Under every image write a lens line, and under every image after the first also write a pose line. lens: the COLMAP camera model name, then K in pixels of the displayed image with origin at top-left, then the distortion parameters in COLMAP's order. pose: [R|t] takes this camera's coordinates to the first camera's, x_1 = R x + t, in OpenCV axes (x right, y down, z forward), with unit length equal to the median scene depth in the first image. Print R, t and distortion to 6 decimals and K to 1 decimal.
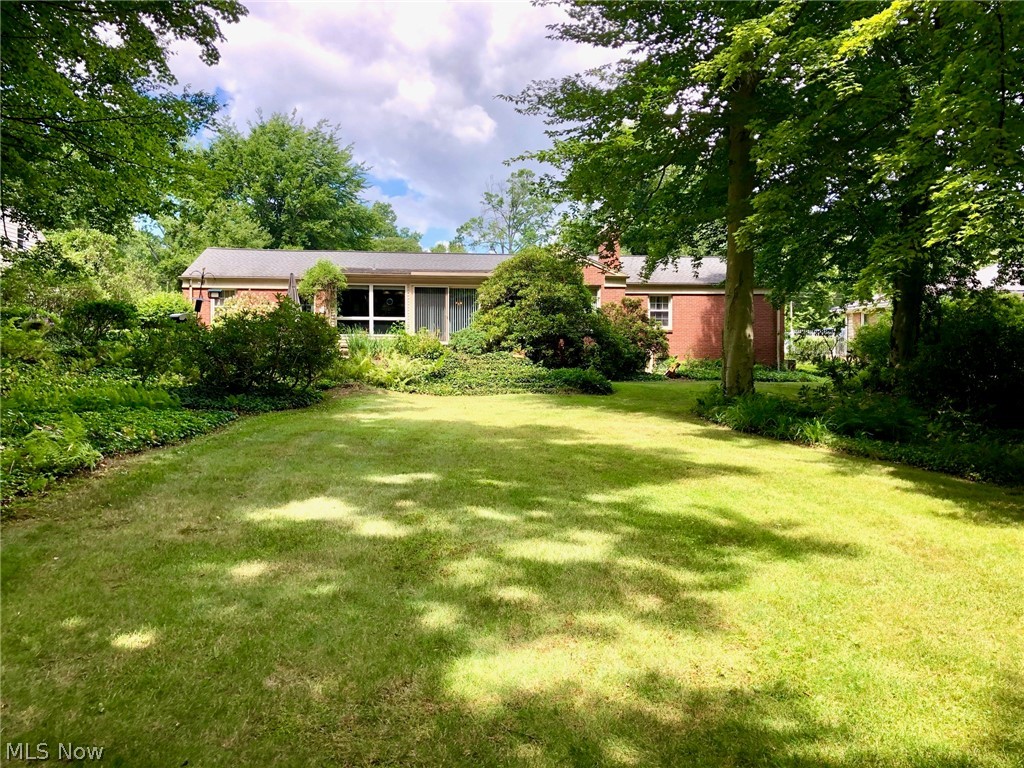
lens RADIAL K [[839.5, 0, 511.7], [0, 839.5, 382.5], [0, 0, 1]] dist [0.004173, 0.009730]
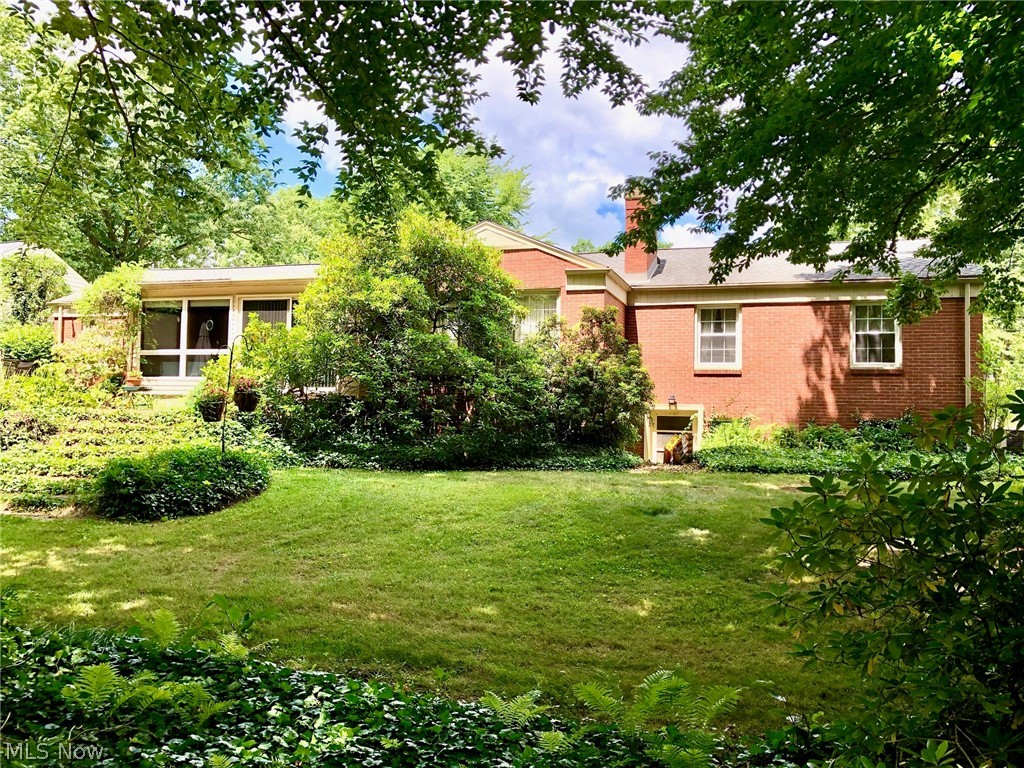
lens RADIAL K [[839.5, 0, 512.3], [0, 839.5, 383.9], [0, 0, 1]] dist [0.004173, 0.009730]
pose [[0.919158, 0.001008, -0.393888, 0.302209], [-0.024270, 0.998242, -0.054081, -0.022808], [0.393141, 0.059269, 0.917566, 0.497488]]
